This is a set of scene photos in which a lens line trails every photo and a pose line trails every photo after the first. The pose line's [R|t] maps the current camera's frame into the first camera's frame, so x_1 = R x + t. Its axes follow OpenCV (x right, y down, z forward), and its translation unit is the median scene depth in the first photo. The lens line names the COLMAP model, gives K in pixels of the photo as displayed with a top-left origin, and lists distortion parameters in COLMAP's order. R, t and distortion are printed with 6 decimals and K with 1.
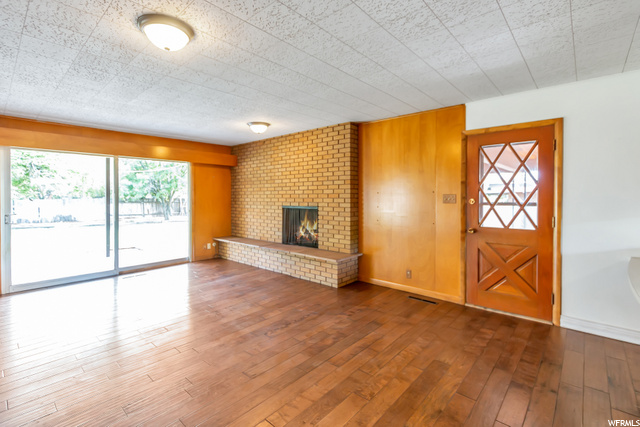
lens RADIAL K [[297.9, 0, 318.9], [0, 297.9, 198.1], [0, 0, 1]] dist [0.000610, 0.000049]
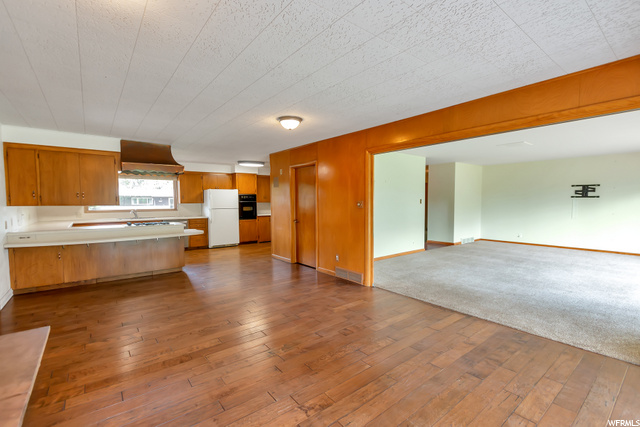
lens RADIAL K [[291.0, 0, 322.5], [0, 291.0, 204.1], [0, 0, 1]] dist [0.000725, 0.000087]
pose [[-0.987099, 0.003890, 0.160065, -0.414203], [0.006072, 0.999895, 0.013149, -0.007408], [-0.159998, 0.013951, -0.987019, 1.184527]]
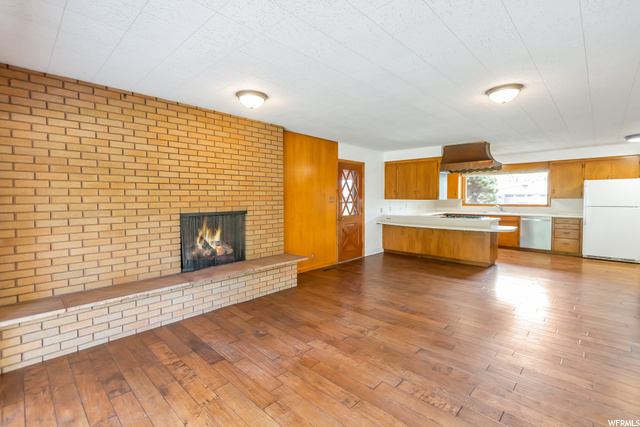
lens RADIAL K [[291.0, 0, 322.5], [0, 291.0, 204.1], [0, 0, 1]] dist [0.000725, 0.000087]
pose [[0.025764, -0.021259, 0.999442, -0.825905], [0.007808, 0.999748, 0.021064, -0.006327], [-0.999638, 0.007261, 0.025923, 0.762257]]
